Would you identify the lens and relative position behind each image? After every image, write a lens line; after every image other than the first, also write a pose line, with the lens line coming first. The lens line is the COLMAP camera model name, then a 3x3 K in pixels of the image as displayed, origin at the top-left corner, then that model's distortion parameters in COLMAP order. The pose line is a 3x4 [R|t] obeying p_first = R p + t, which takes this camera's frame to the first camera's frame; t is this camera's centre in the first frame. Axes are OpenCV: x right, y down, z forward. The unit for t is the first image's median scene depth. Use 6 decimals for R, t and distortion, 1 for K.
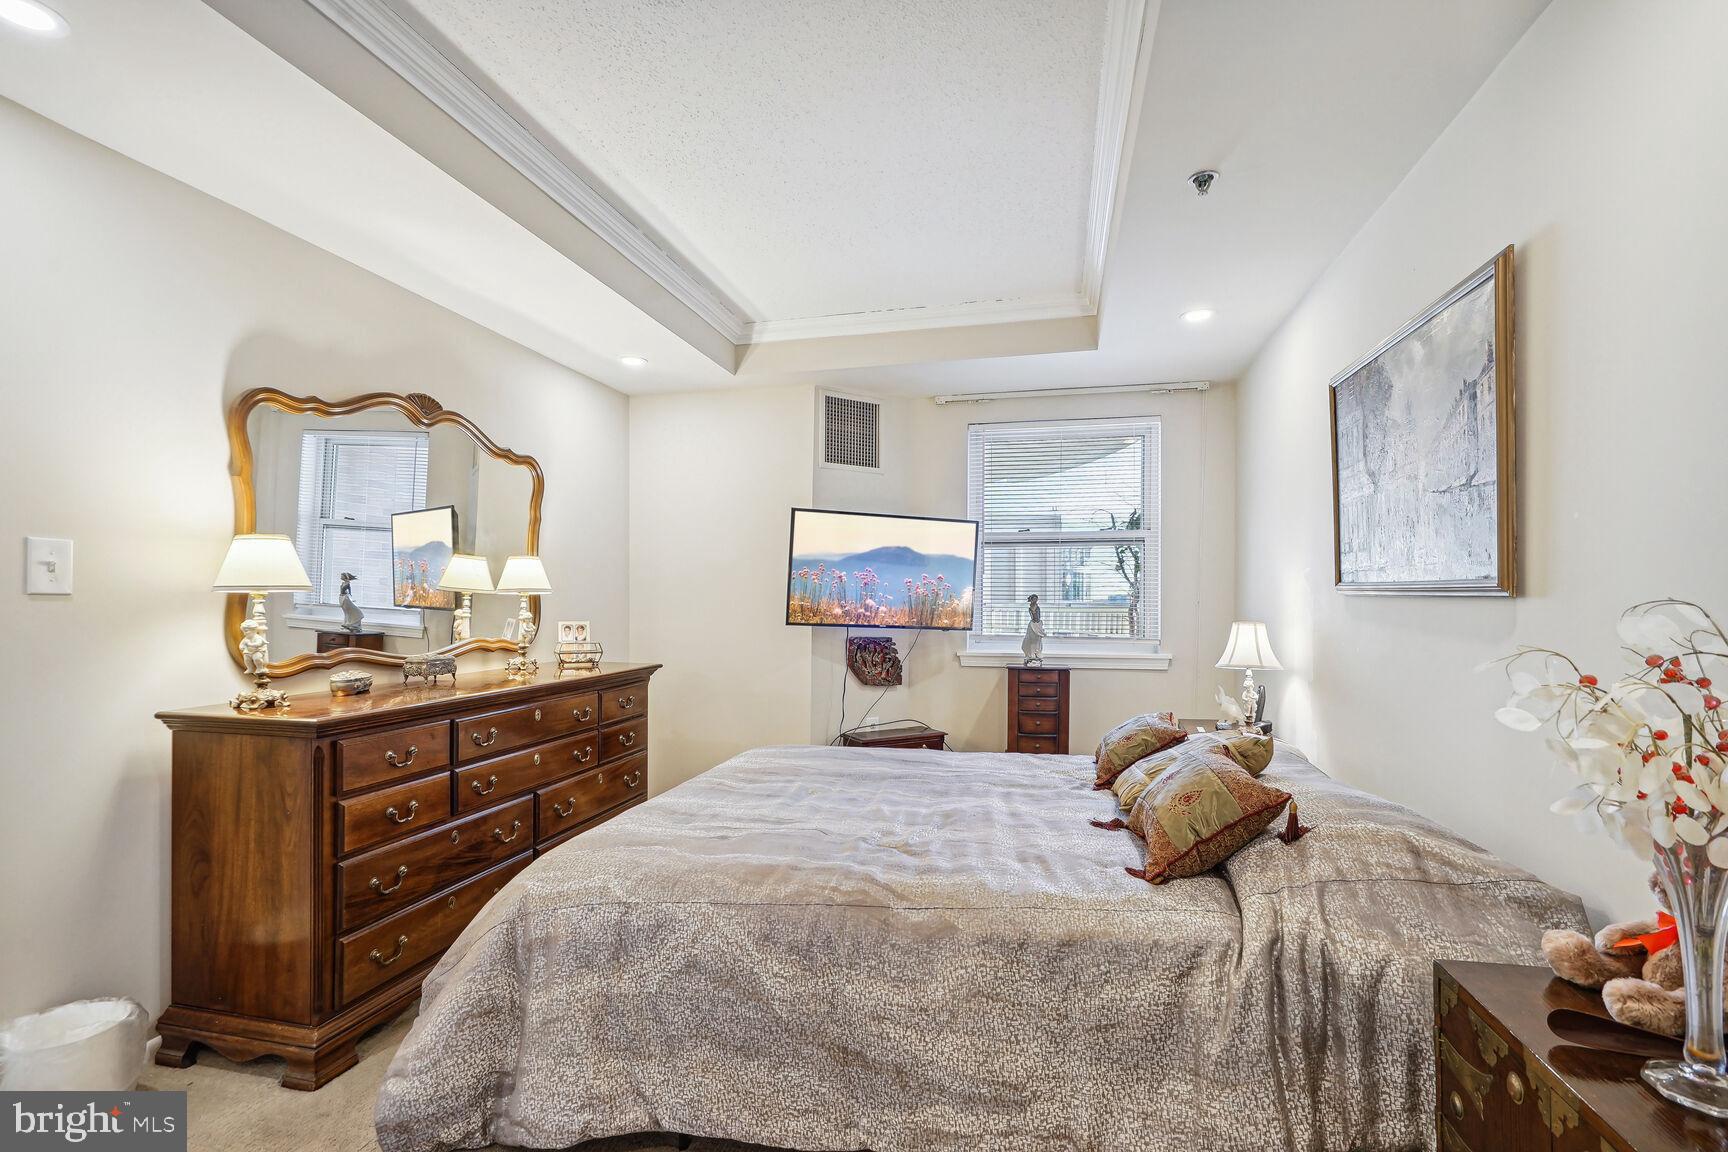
lens RADIAL K [[796.8, 0, 870.6], [0, 796.8, 597.5], [0, 0, 1]] dist [-0.005955, 0.006659]
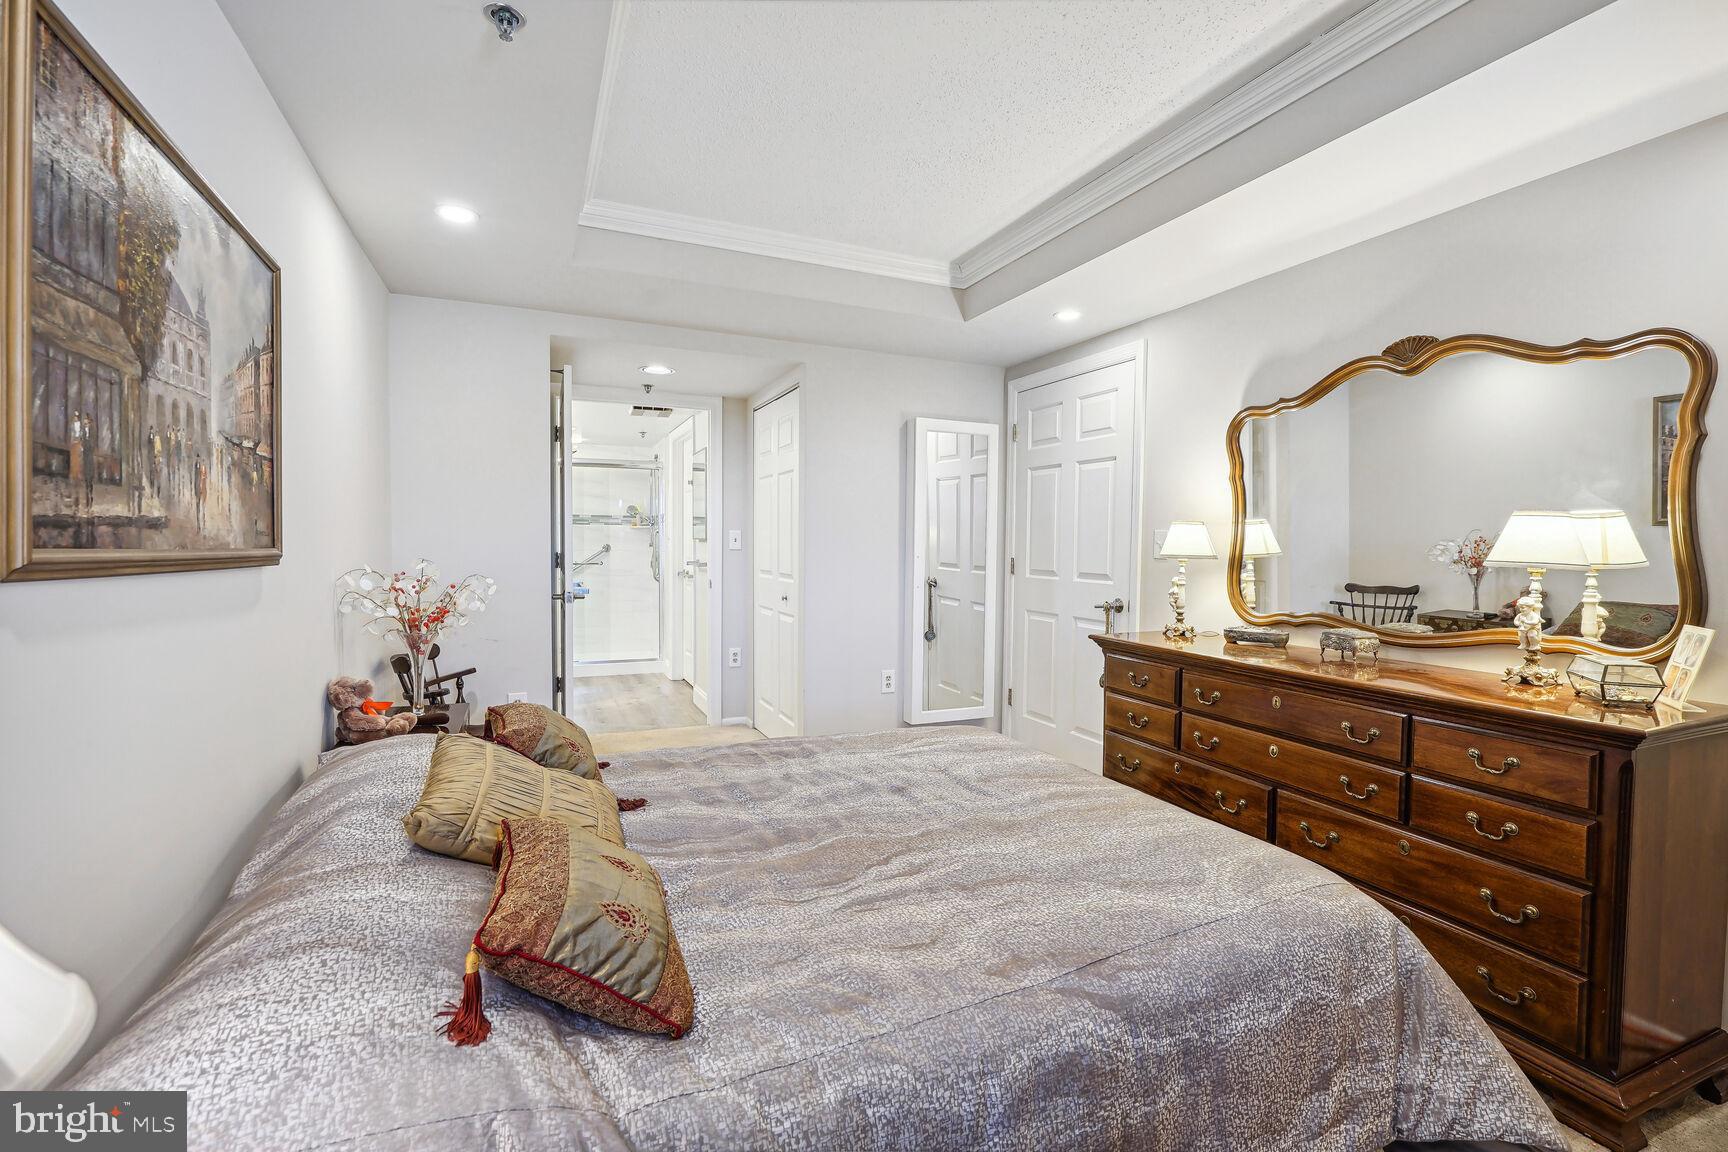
lens RADIAL K [[788.1, 0, 871.1], [0, 788.1, 564.7], [0, 0, 1]] dist [-0.000381, 0.001912]
pose [[-0.804240, 0.008389, -0.594245, 0.435546], [-0.010082, 0.999564, 0.027756, -0.022774], [0.594219, 0.028314, -0.803805, 1.347619]]
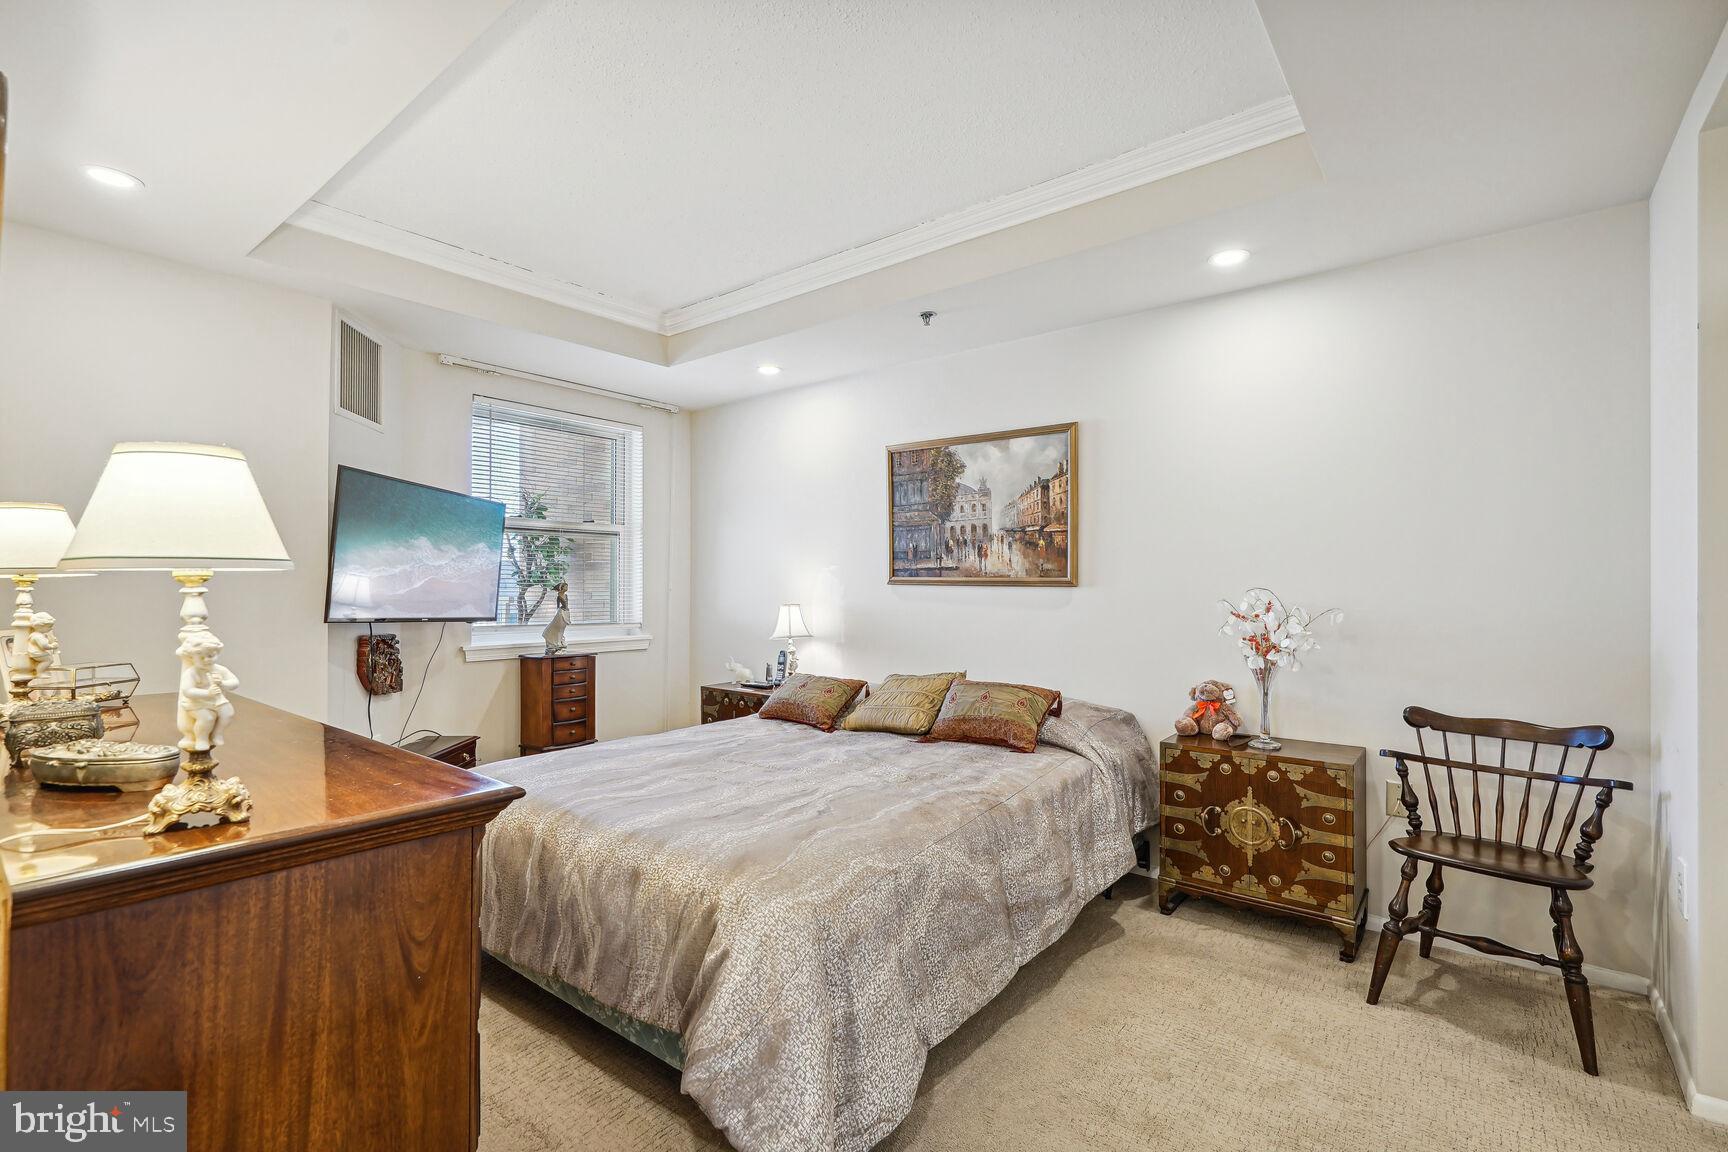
lens RADIAL K [[780.5, 0, 858.9], [0, 780.5, 583.9], [0, 0, 1]] dist [-0.002108, 0.000156]
pose [[0.439498, 0.003017, 0.898238, -0.730990], [-0.002079, 0.999995, -0.002341, -0.000590], [-0.898241, -0.000838, 0.439502, 0.331005]]
